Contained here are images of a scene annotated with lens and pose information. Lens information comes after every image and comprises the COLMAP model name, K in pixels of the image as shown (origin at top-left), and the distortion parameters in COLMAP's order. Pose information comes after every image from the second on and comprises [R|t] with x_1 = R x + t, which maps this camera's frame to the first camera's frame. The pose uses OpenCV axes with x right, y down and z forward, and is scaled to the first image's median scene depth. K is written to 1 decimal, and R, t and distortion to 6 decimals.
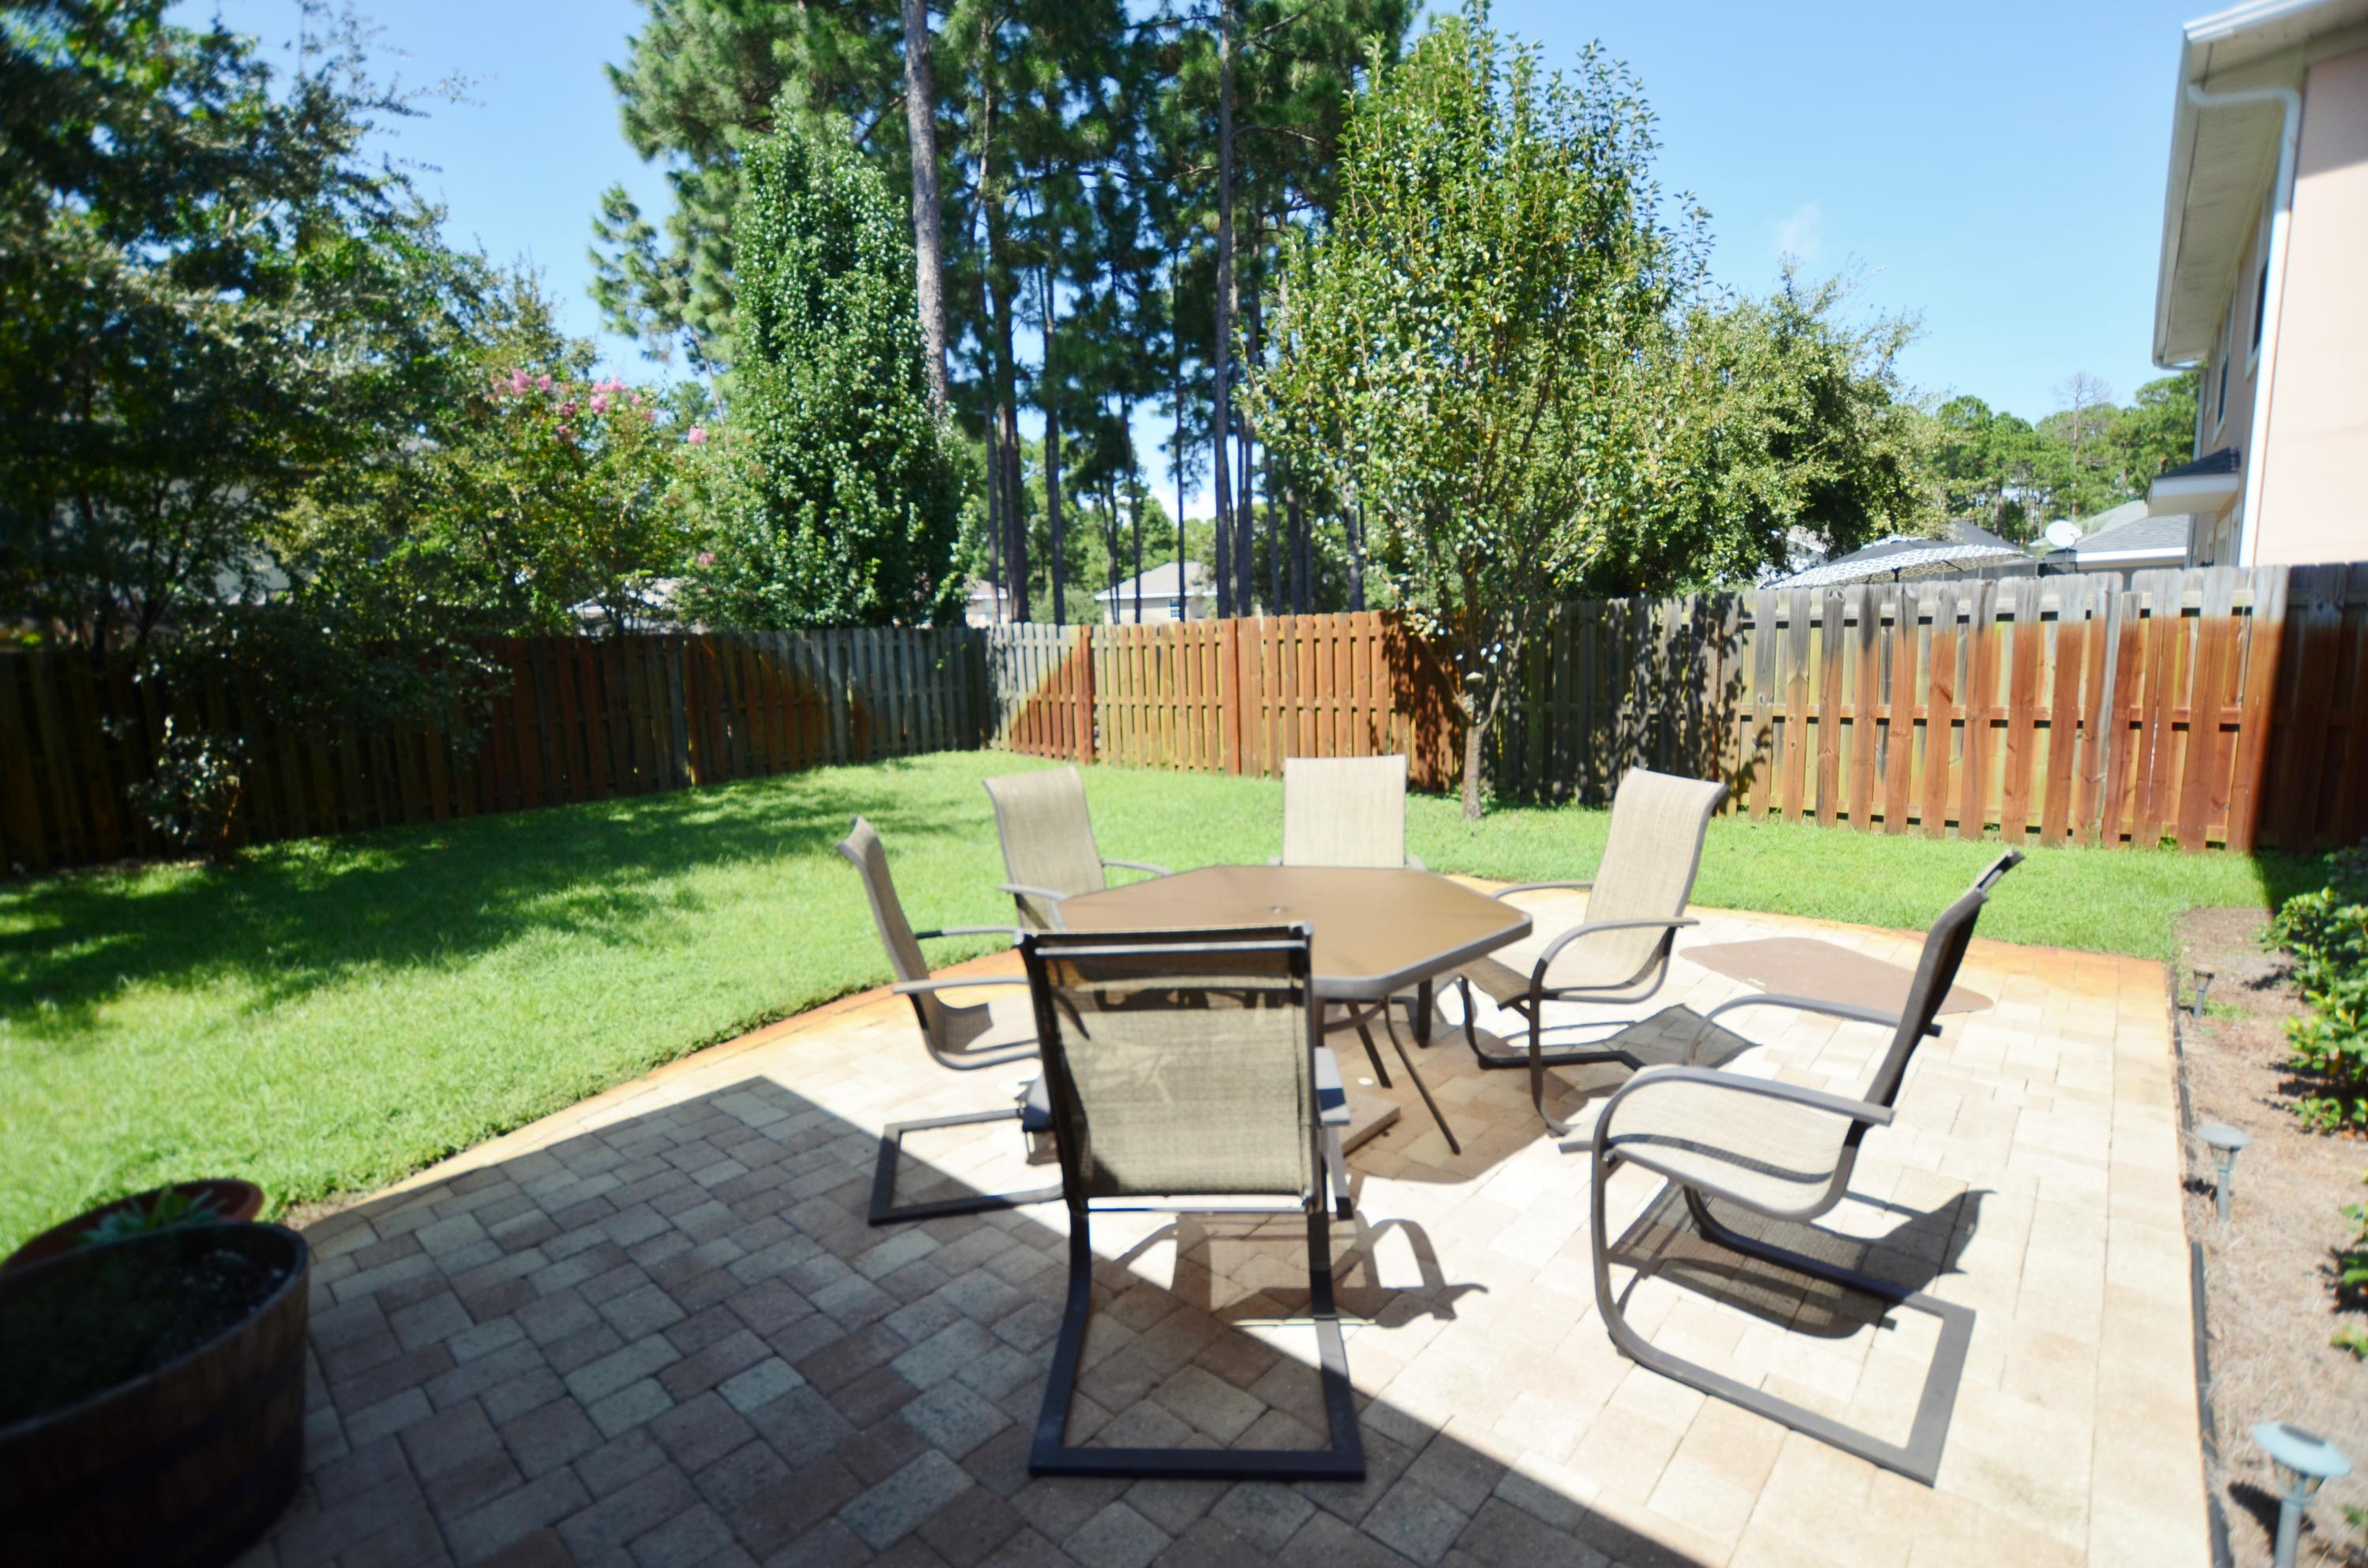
lens RADIAL K [[1071.7, 0, 1173.6], [0, 1071.7, 799.2], [0, 0, 1]] dist [-0.025511, 0.000922]
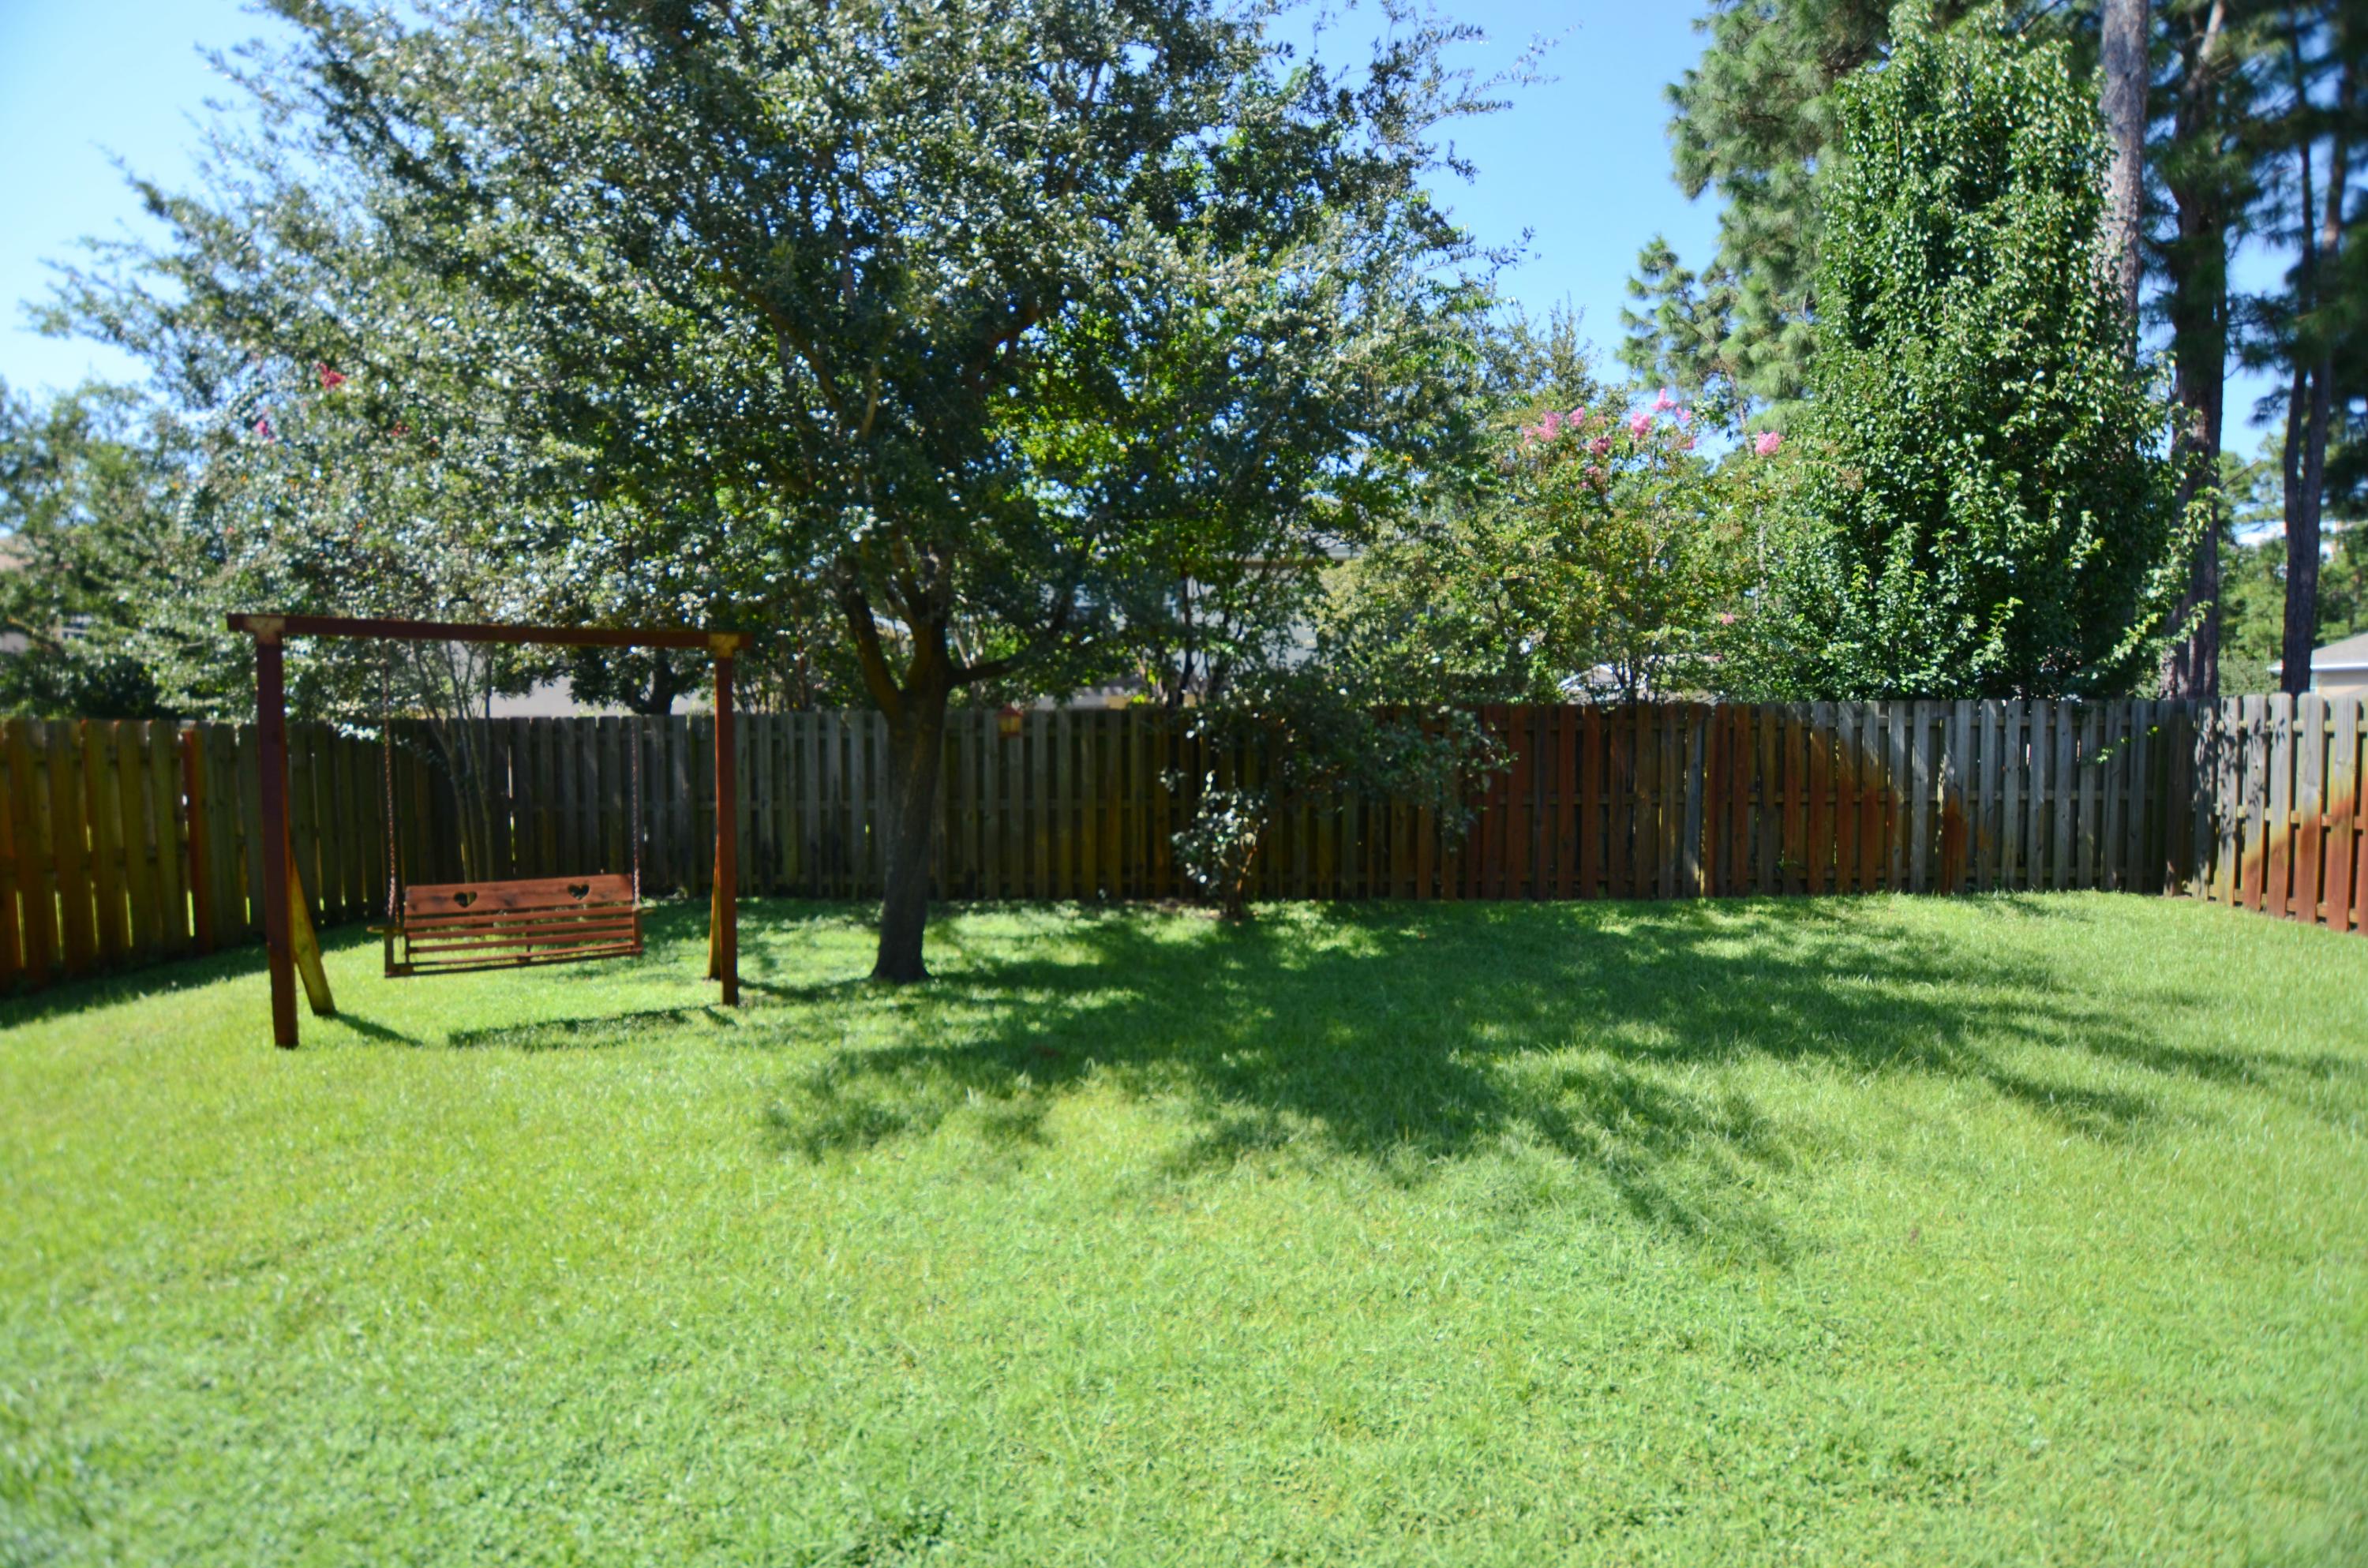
lens RADIAL K [[1071.6, 0, 1178.3], [0, 1071.6, 789.5], [0, 0, 1]] dist [-0.025511, 0.000922]
pose [[0.664615, 0.064706, -0.744379, -0.124901], [-0.127135, 0.991509, -0.027323, -0.019249], [0.736291, 0.112796, 0.667198, 0.180517]]
